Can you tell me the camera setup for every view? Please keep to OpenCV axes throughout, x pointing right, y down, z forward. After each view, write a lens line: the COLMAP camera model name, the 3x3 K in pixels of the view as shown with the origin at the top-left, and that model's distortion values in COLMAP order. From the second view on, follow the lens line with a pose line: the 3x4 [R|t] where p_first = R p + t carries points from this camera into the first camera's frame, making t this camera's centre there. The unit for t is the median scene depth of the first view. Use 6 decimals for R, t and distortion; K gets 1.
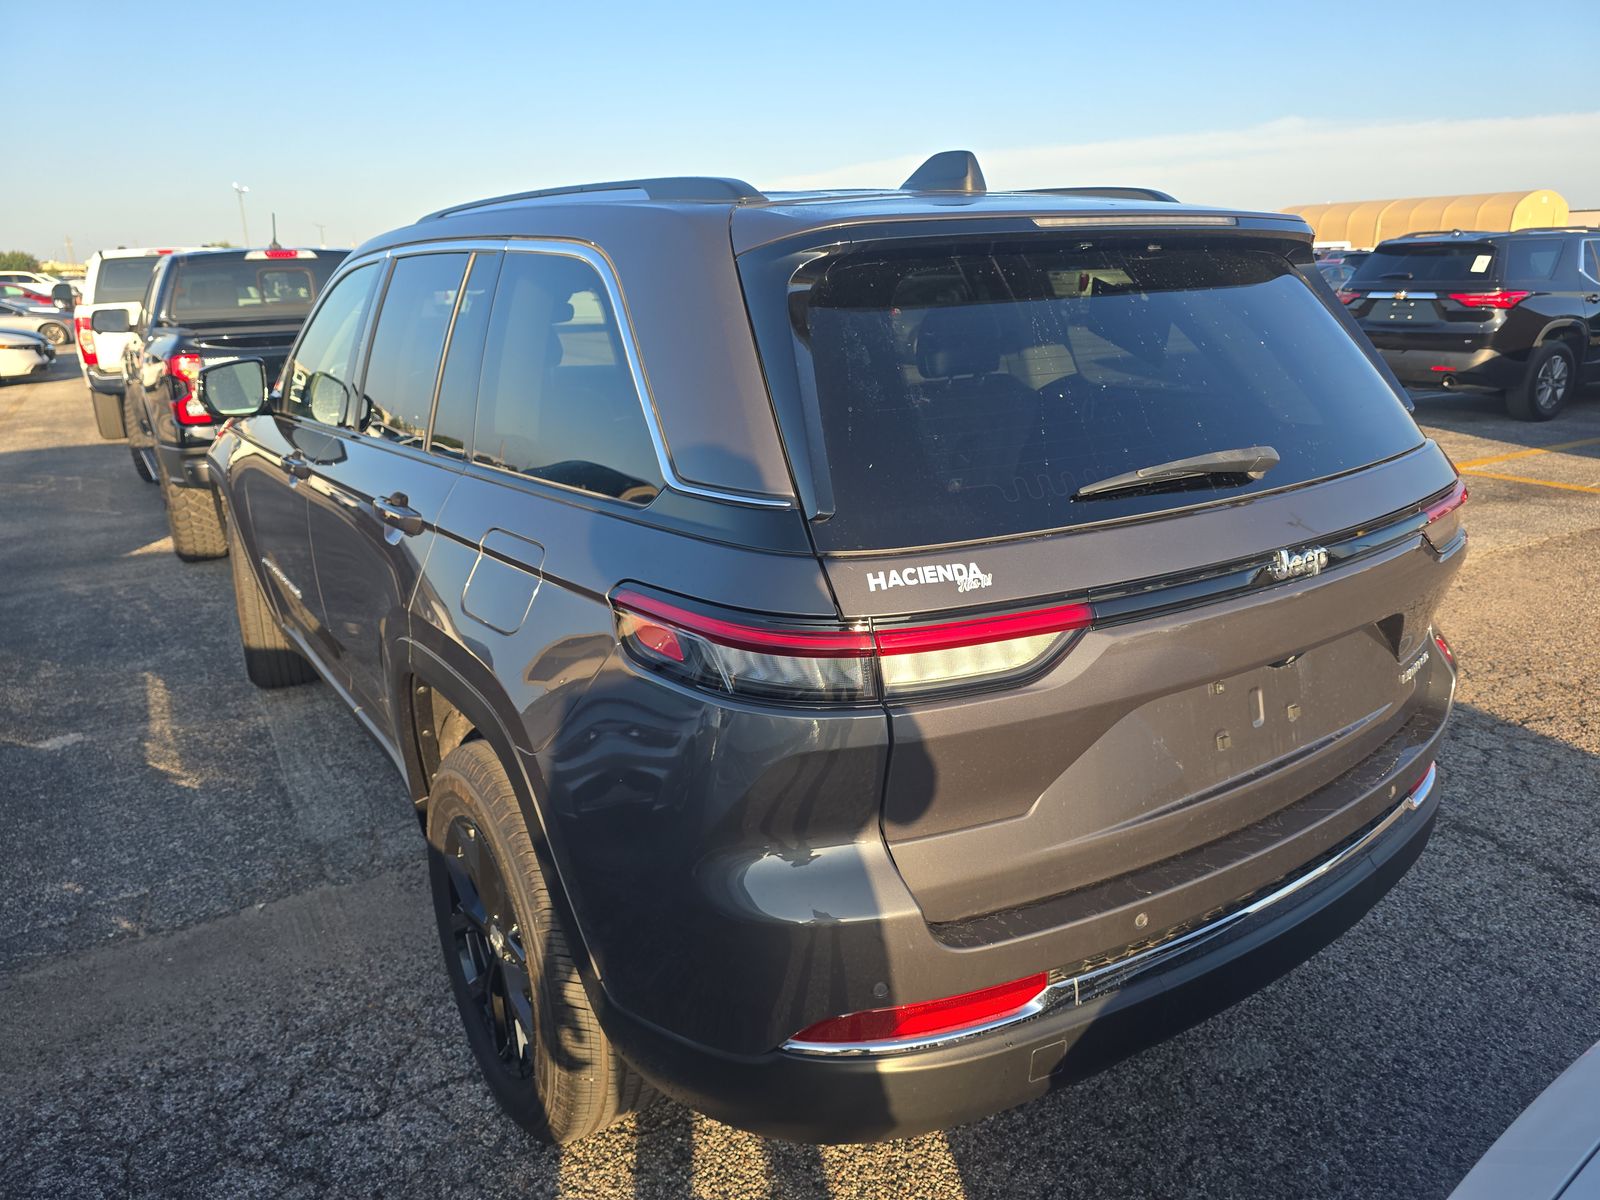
lens RADIAL K [[1059.2, 0, 802.1], [0, 1059.2, 606.3], [0, 0, 1]] dist [0.026584, -0.027898]
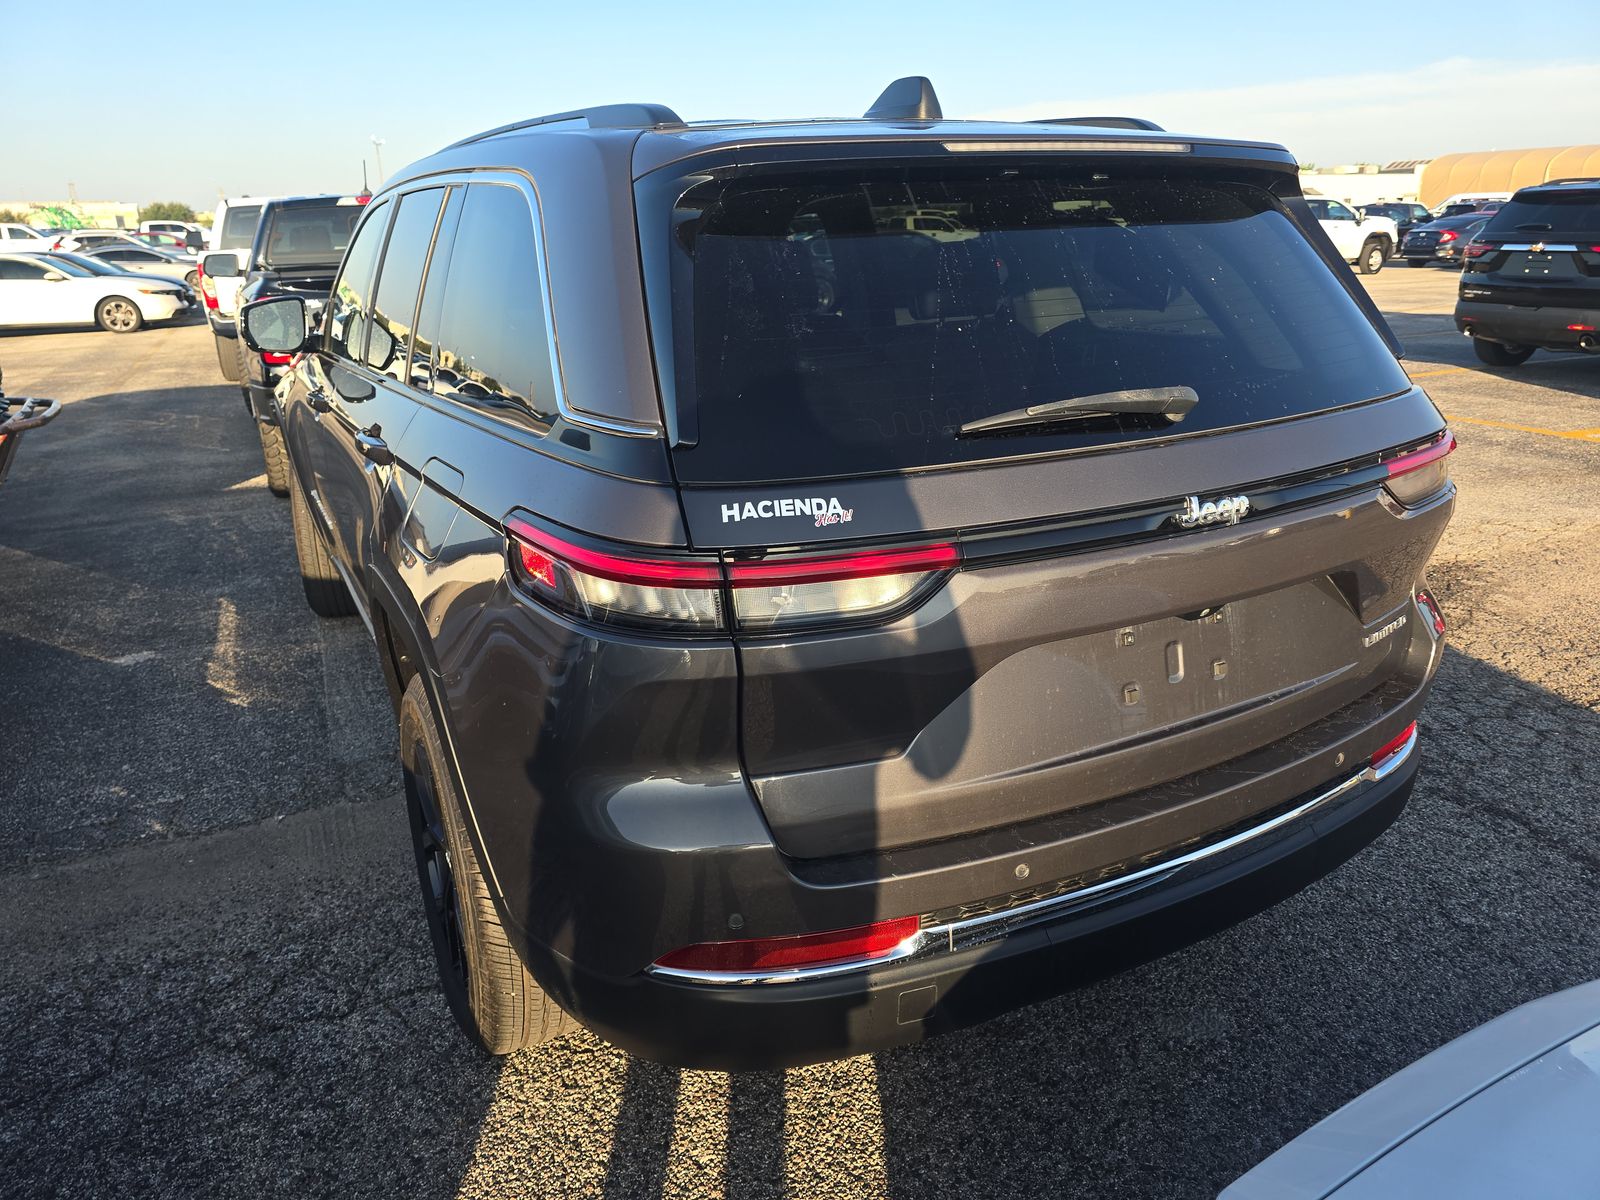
lens RADIAL K [[1053.9, 0, 796.2], [0, 1053.9, 603.3], [0, 0, 1]] dist [0.041590, -0.045609]
pose [[0.994221, 0.037818, -0.100474, 0.134790], [-0.033868, 0.998596, 0.040742, 0.010797], [0.101873, -0.037103, 0.994105, 0.012440]]
